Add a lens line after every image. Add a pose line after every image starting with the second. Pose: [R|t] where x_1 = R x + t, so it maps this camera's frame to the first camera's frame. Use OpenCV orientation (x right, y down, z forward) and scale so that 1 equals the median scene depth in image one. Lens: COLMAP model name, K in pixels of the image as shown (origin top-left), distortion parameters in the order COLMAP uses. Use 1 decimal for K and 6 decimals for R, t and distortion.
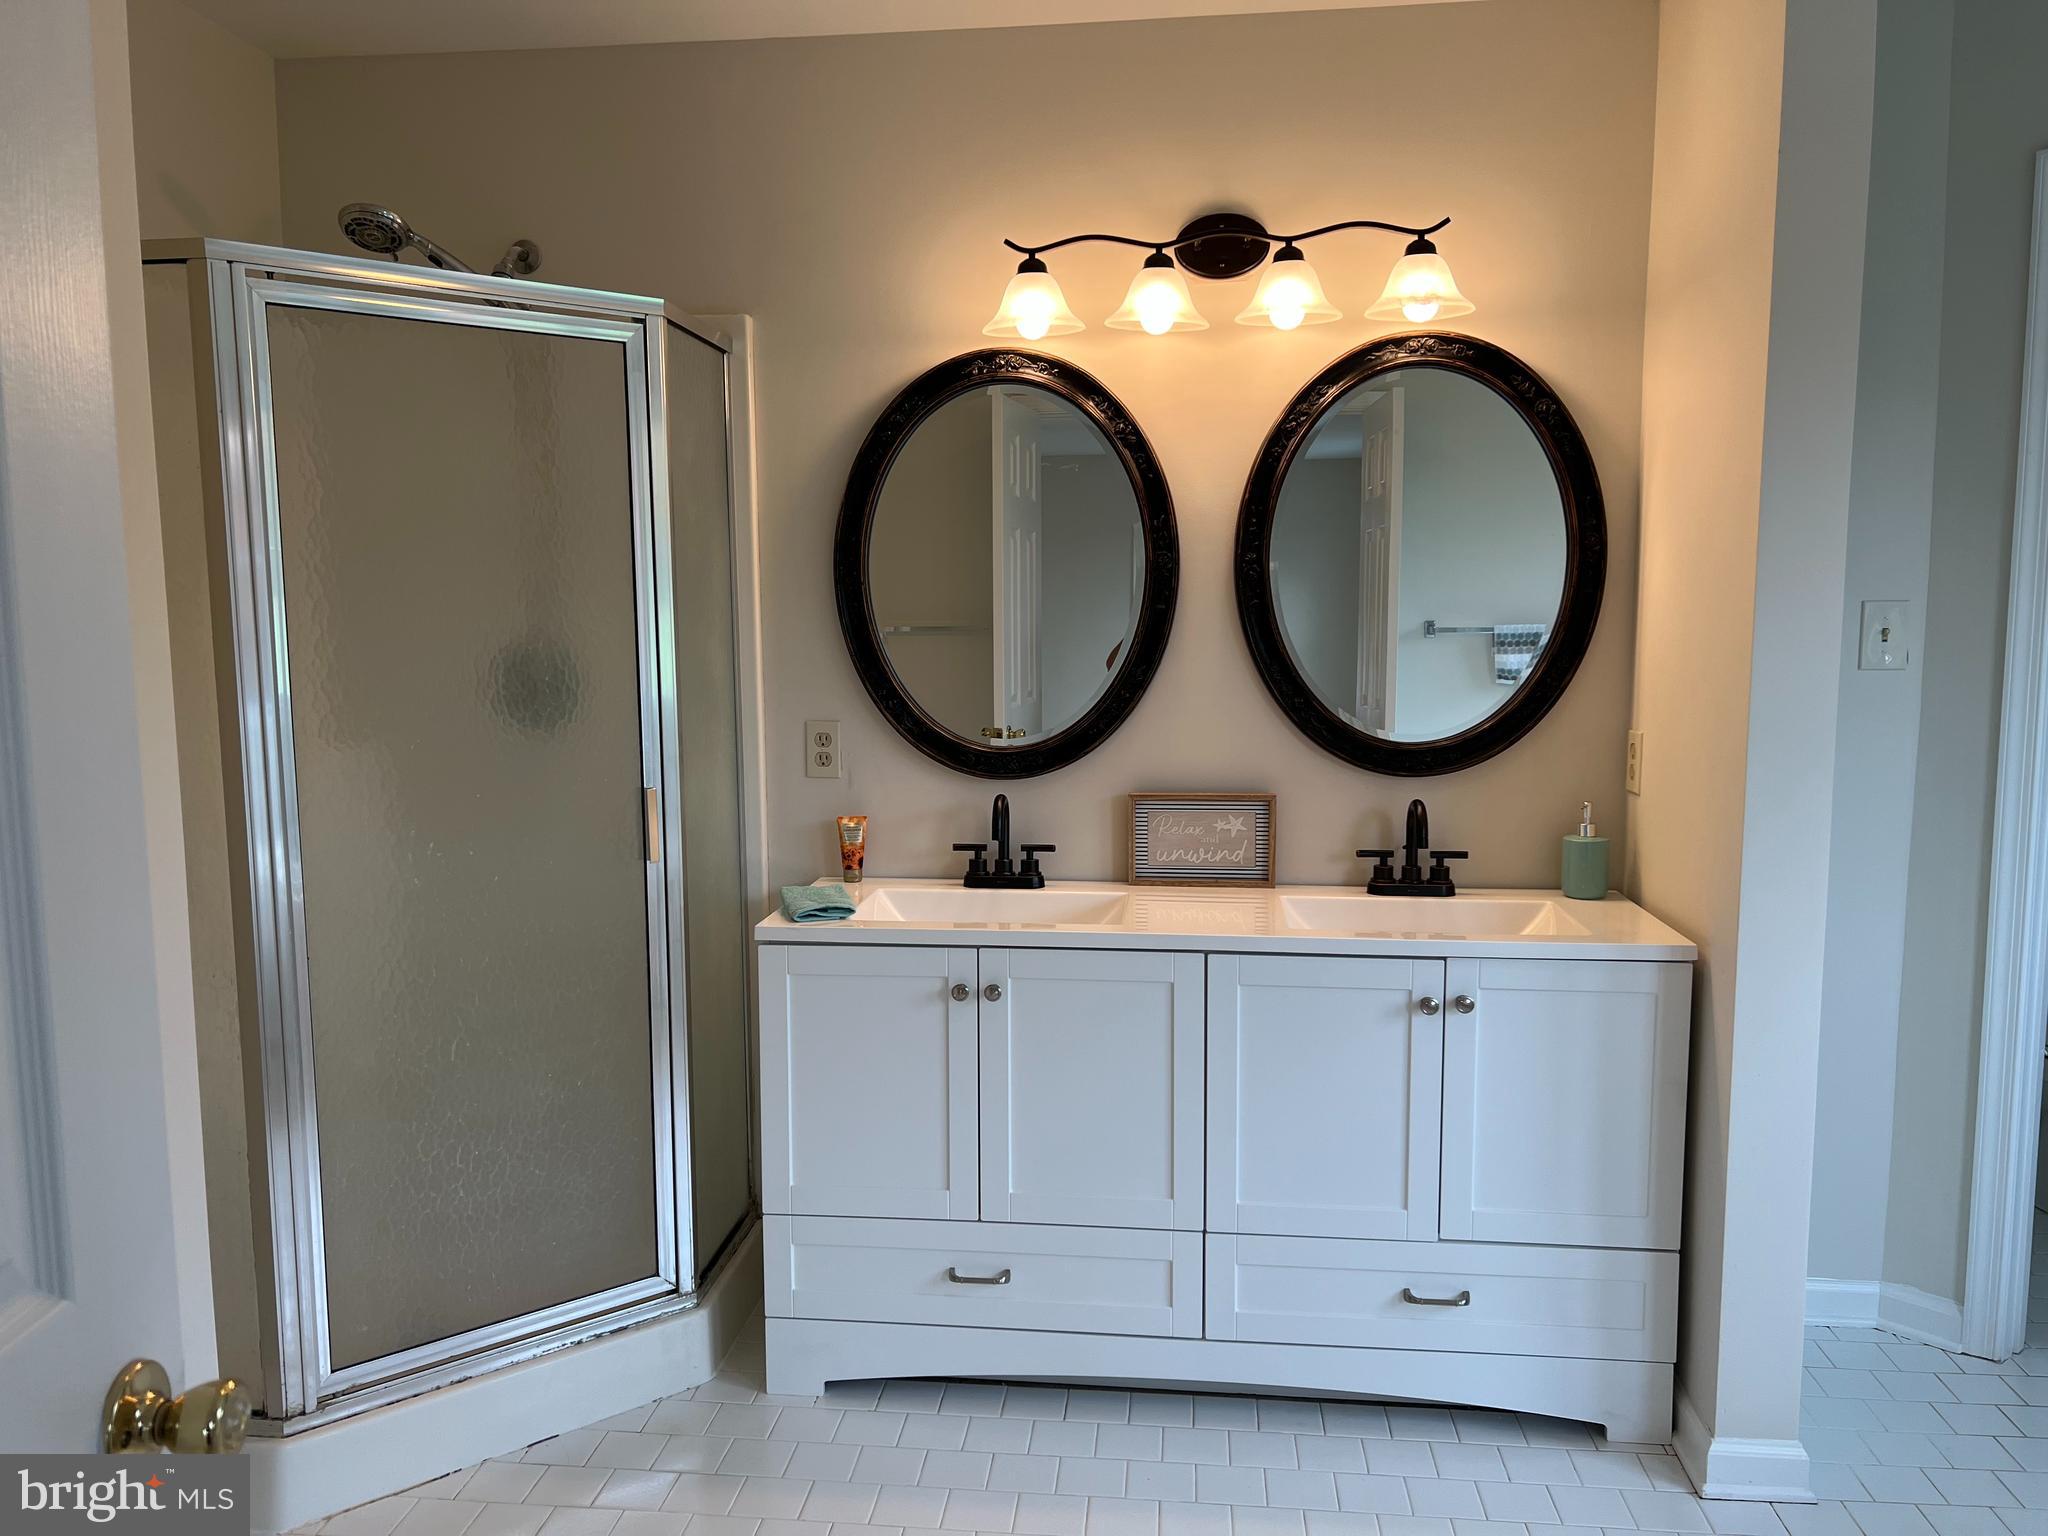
lens RADIAL K [[1539.5, 0, 1013.1], [0, 1539.5, 780.2], [0, 0, 1]] dist [0.041566, -0.037924]
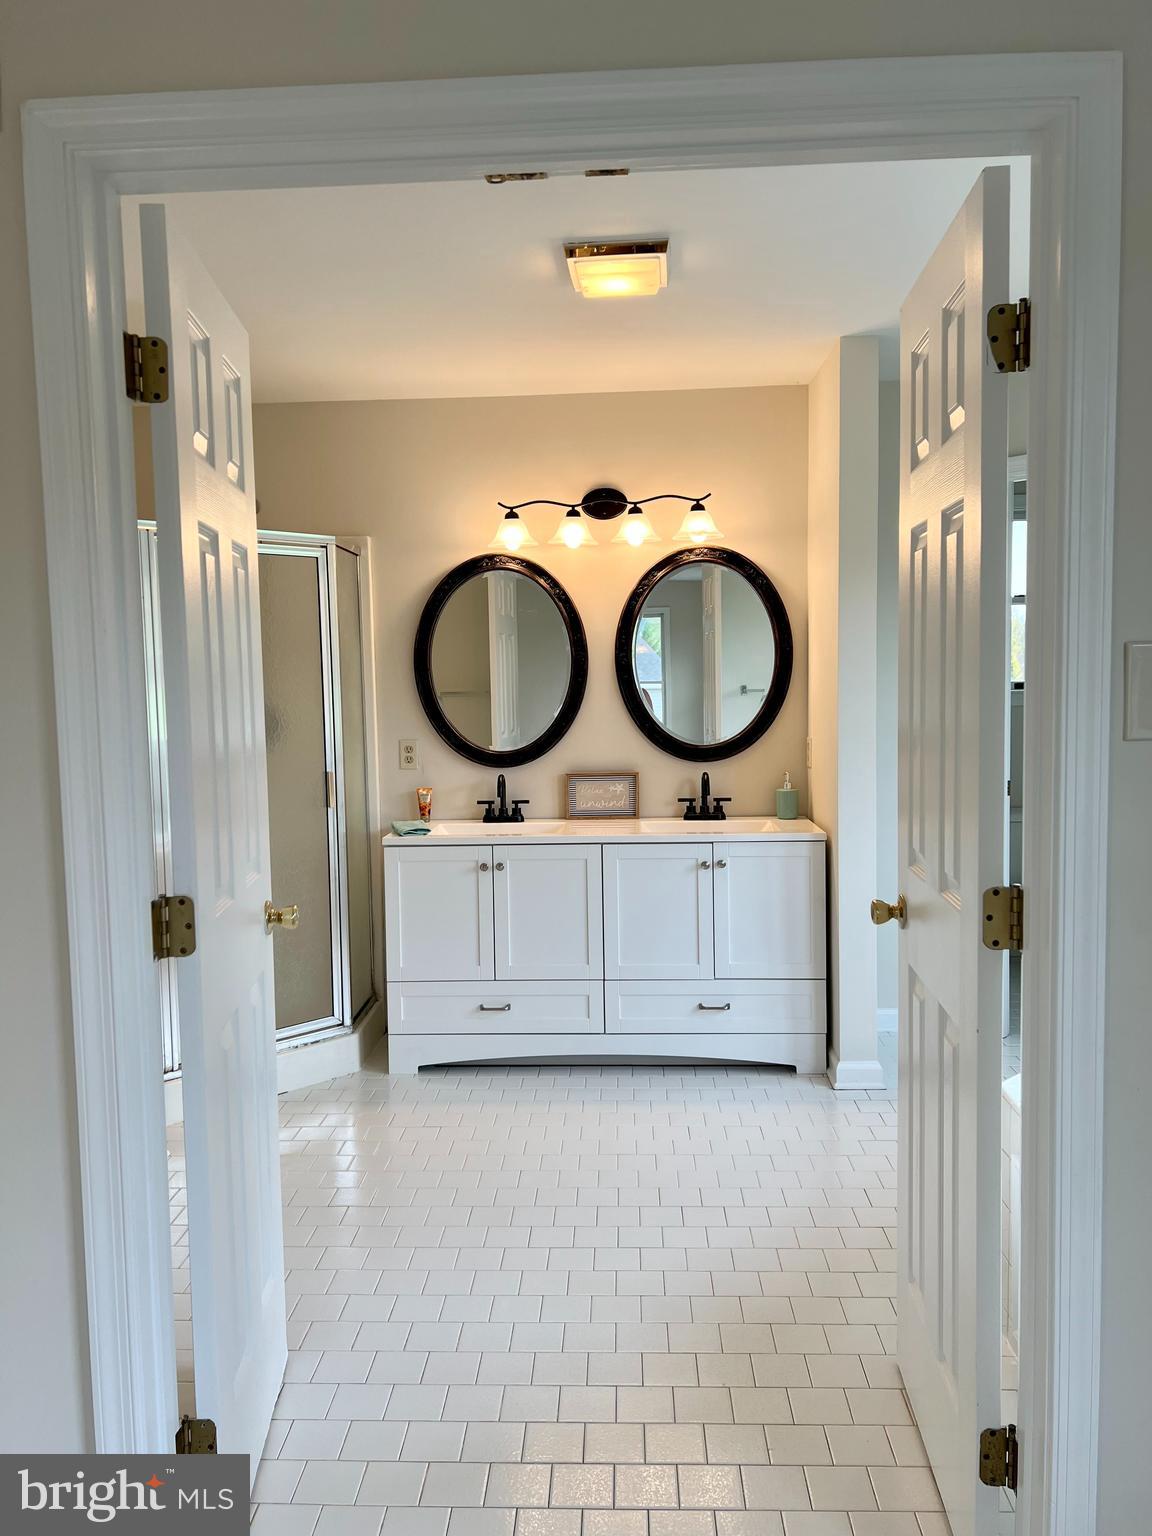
lens RADIAL K [[1154.6, 0, 590.2], [0, 1154.6, 762.0], [0, 0, 1]] dist [0.041566, -0.037924]
pose [[0.996647, -0.018233, 0.079759, -0.012267], [0.021429, 0.998994, -0.039404, 0.056564], [-0.078960, 0.040981, 0.996035, -0.518355]]
